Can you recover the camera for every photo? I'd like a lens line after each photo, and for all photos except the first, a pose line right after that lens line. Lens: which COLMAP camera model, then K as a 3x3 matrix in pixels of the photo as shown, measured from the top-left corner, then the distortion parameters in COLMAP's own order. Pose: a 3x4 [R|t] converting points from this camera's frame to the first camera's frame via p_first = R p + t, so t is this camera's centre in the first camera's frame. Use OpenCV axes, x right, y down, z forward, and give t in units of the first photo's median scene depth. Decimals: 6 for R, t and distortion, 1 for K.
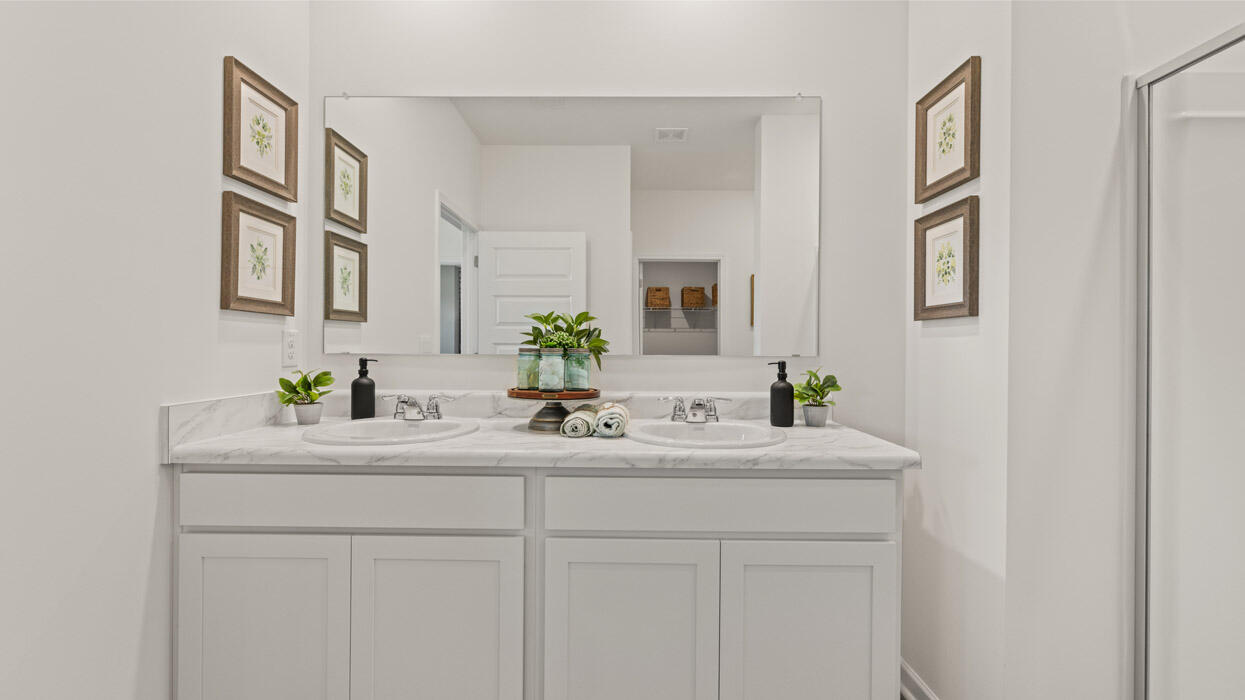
lens RADIAL K [[518.6, 0, 621.8], [0, 518.6, 348.5], [0, 0, 1]] dist [-0.001662, 0.000397]
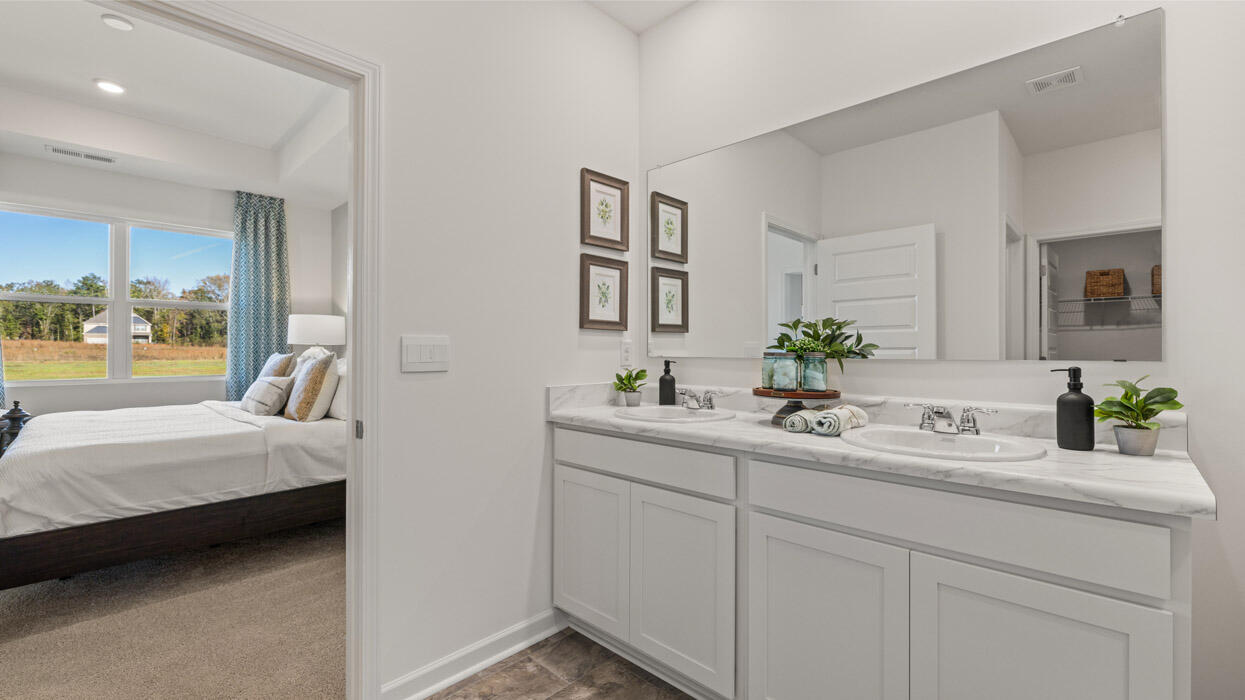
lens RADIAL K [[518.6, 0, 624.4], [0, 518.6, 350.1], [0, 0, 1]] dist [-0.001662, 0.000397]
pose [[0.729788, -0.006283, -0.683645, 0.362275], [0.002207, 0.999974, -0.006834, 0.001616], [0.683670, 0.003478, 0.729783, -0.056990]]
